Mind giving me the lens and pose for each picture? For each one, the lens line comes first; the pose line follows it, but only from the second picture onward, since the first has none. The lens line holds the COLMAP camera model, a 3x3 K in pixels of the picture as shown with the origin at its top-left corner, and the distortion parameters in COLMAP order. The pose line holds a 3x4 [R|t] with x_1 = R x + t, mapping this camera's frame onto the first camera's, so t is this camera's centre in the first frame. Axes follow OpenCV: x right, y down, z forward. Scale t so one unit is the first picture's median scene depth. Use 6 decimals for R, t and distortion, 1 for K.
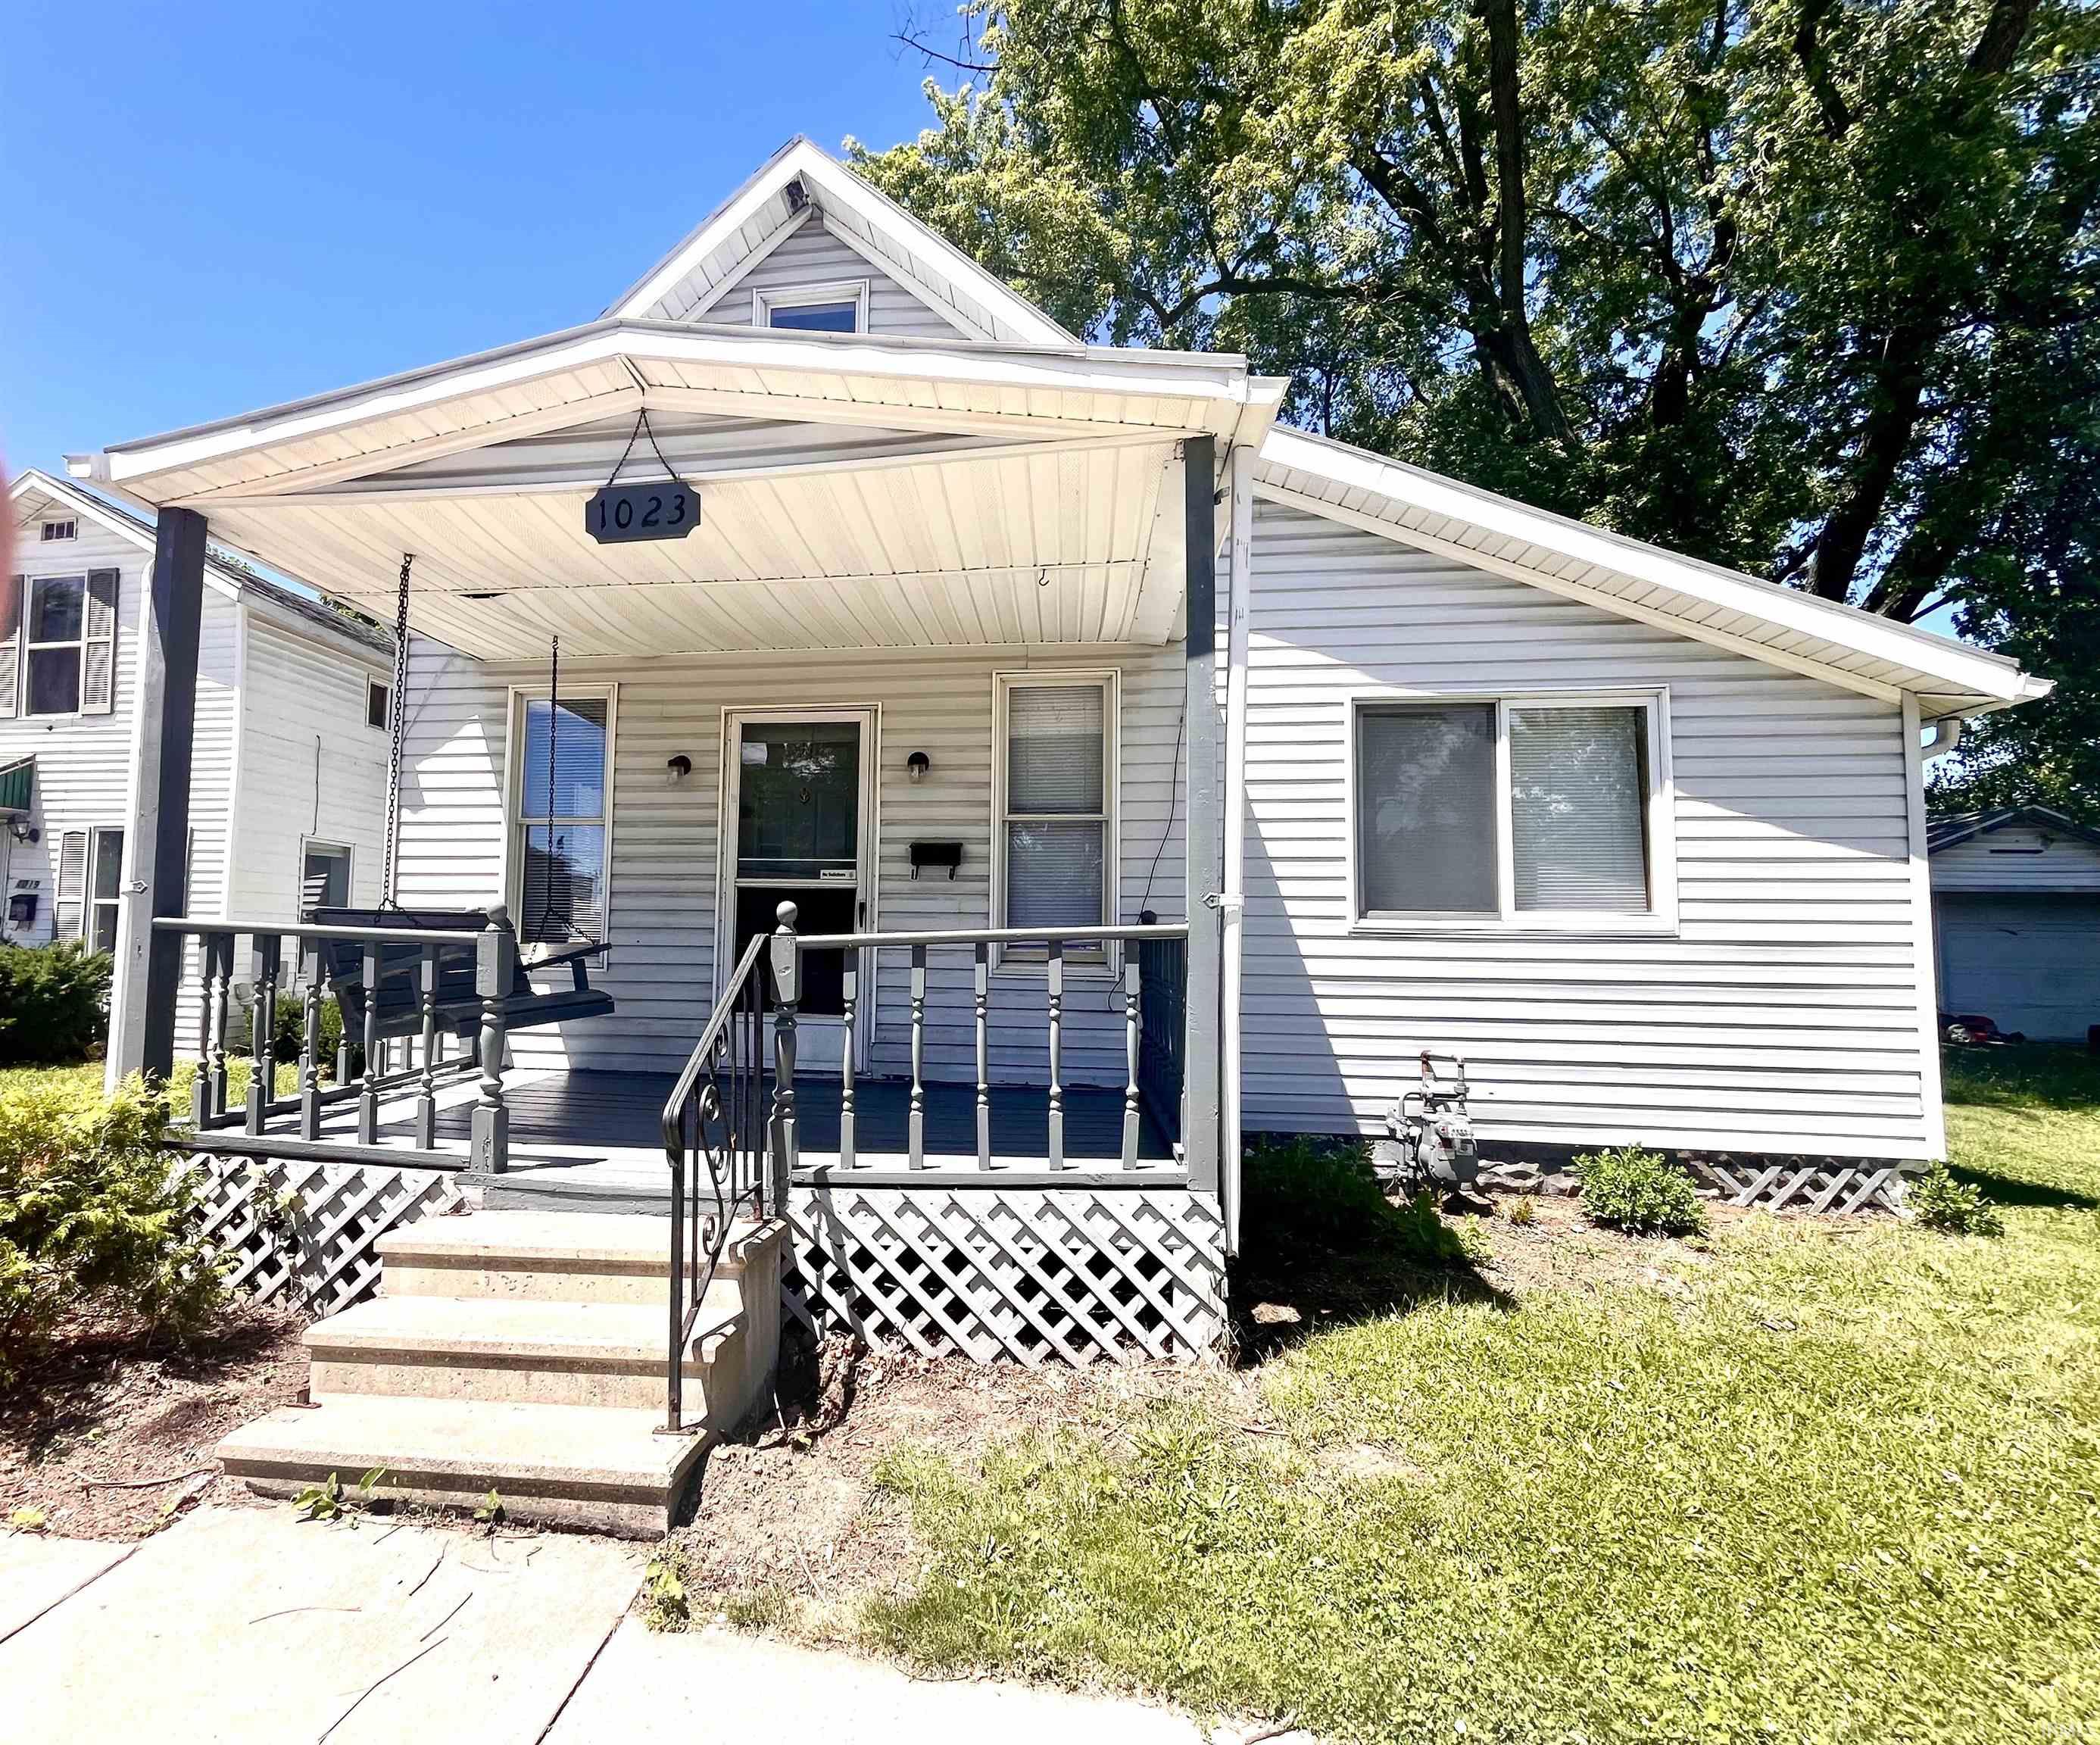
lens RADIAL K [[1354.5, 0, 1043.6], [0, 1354.5, 863.9], [0, 0, 1]] dist [-0.000912, 0.001086]
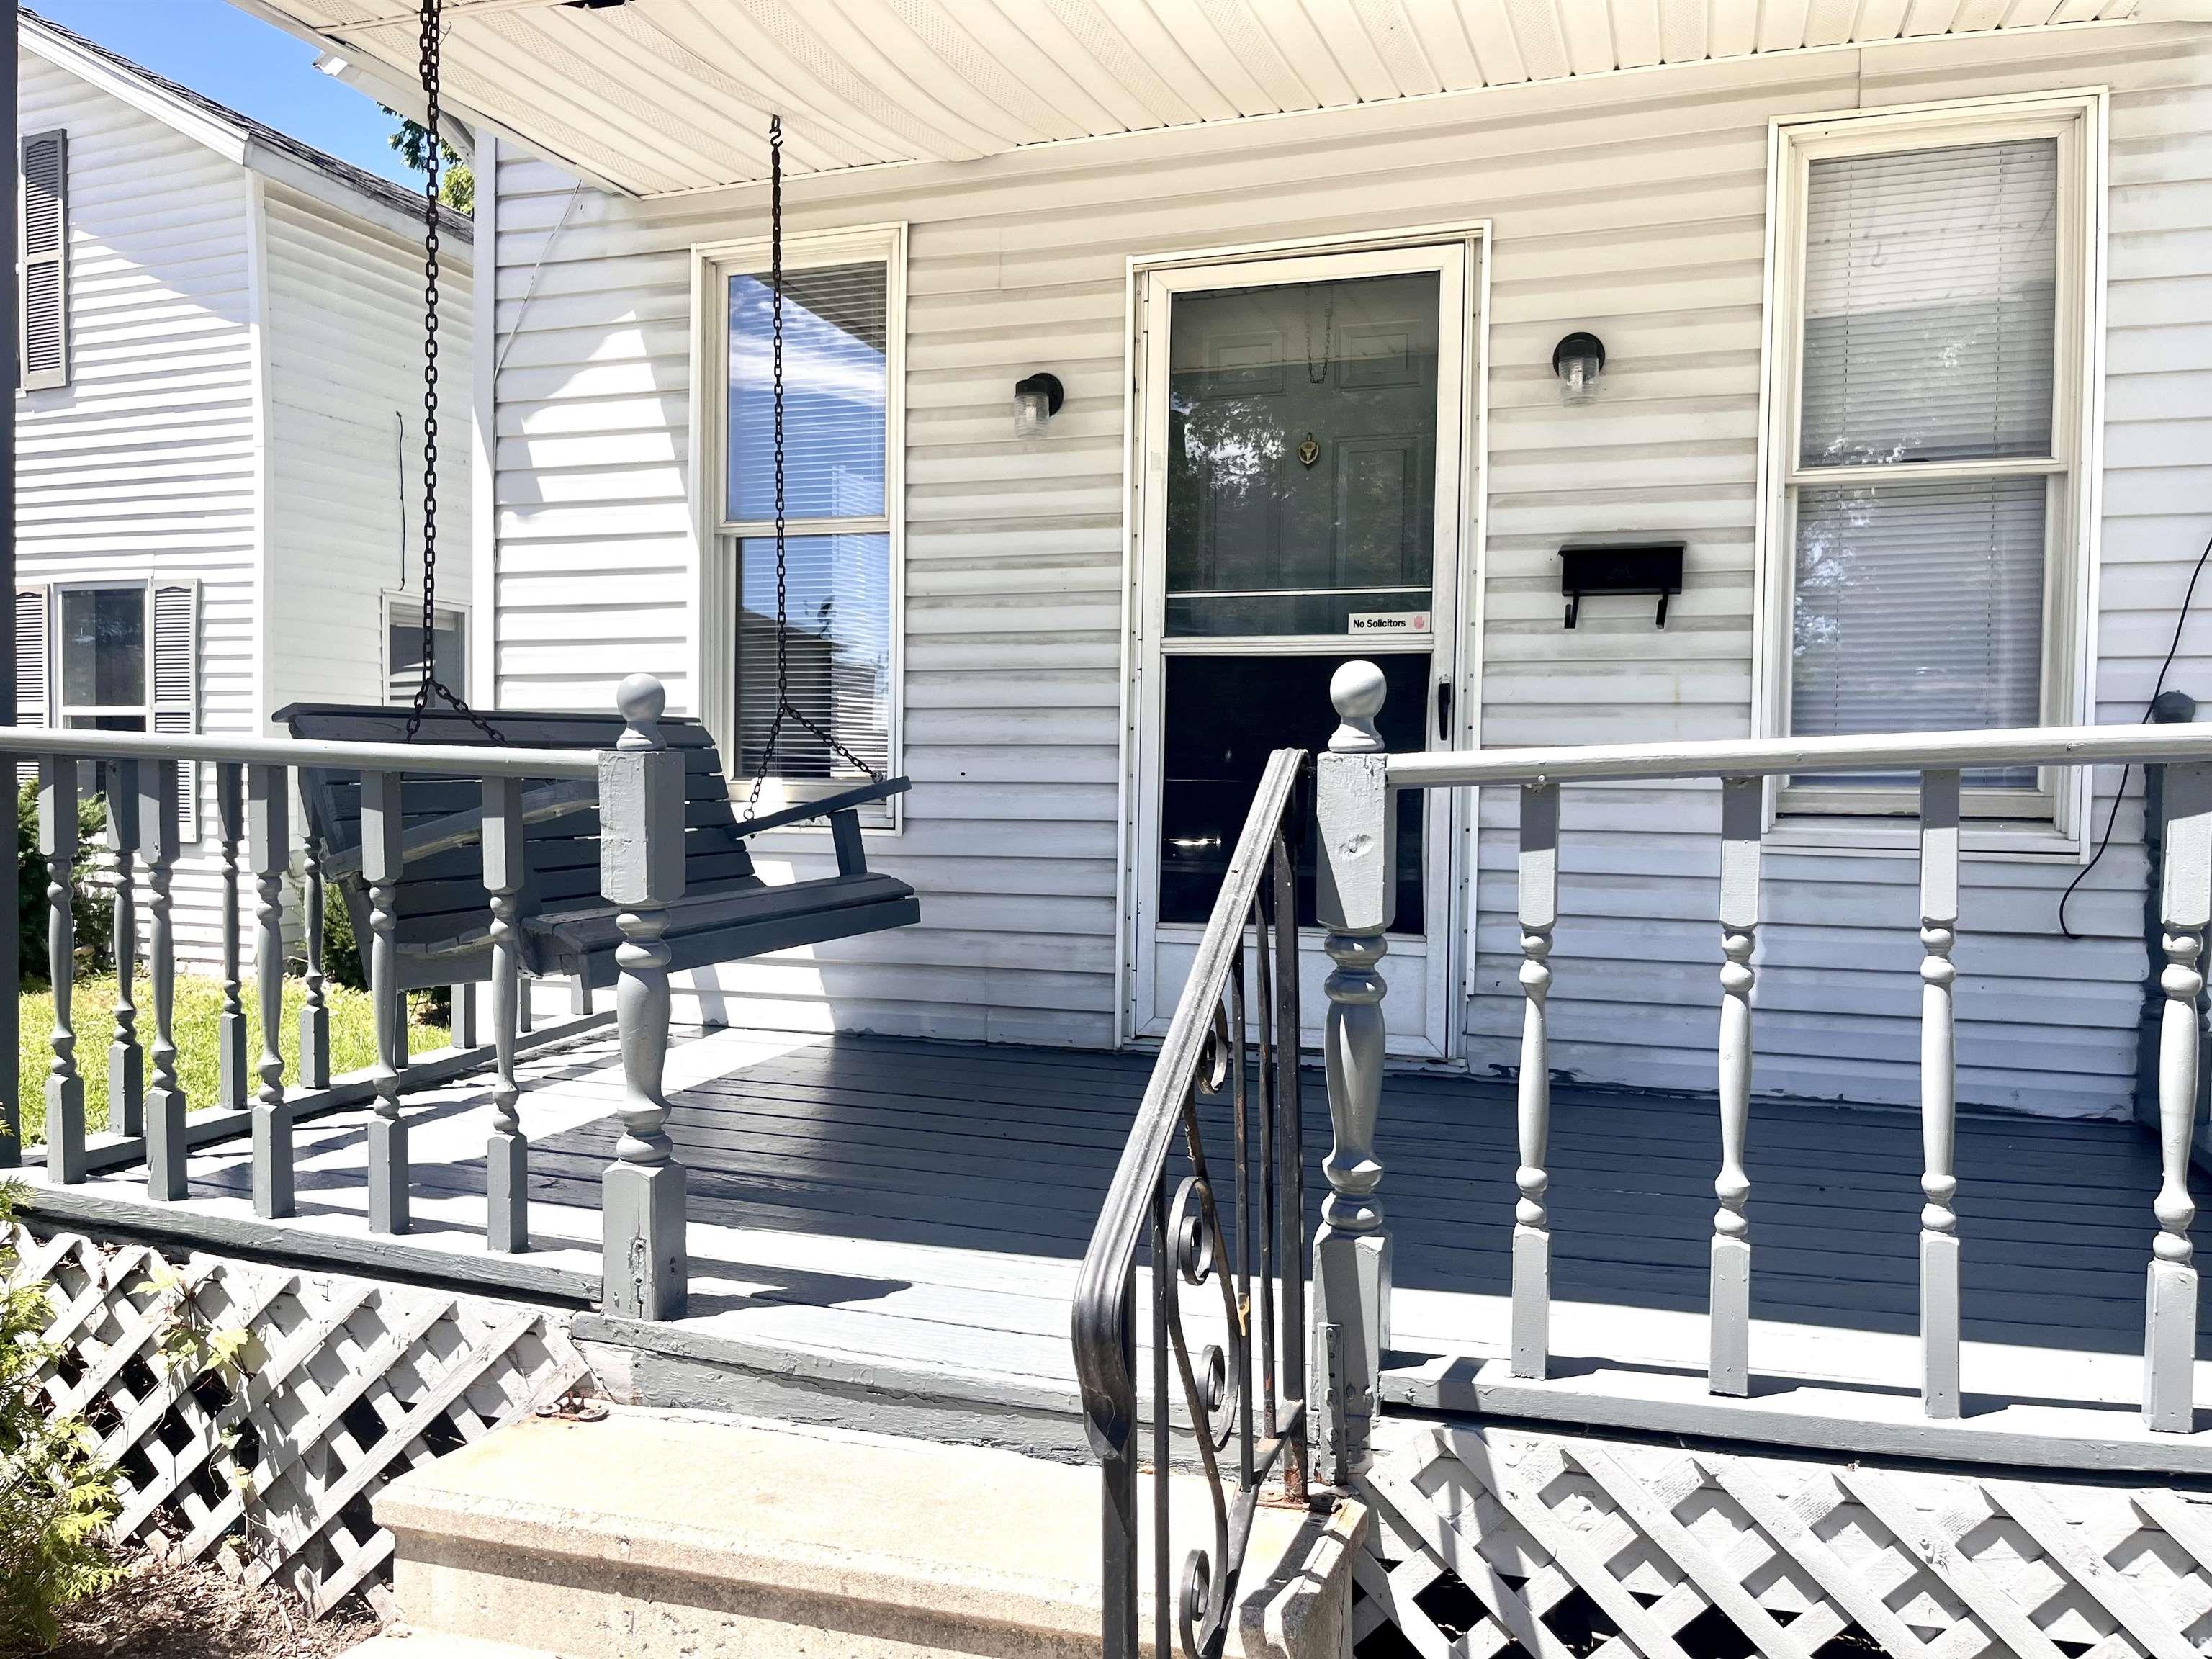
lens RADIAL K [[1694.7, 0, 1115.0], [0, 1694.7, 831.1], [0, 0, 1]] dist [0.034125, -0.023760]
pose [[0.982622, 0.002263, -0.185604, -0.163262], [0.014088, 0.996132, 0.086732, 0.031663], [0.185082, -0.087839, 0.978789, 0.509715]]
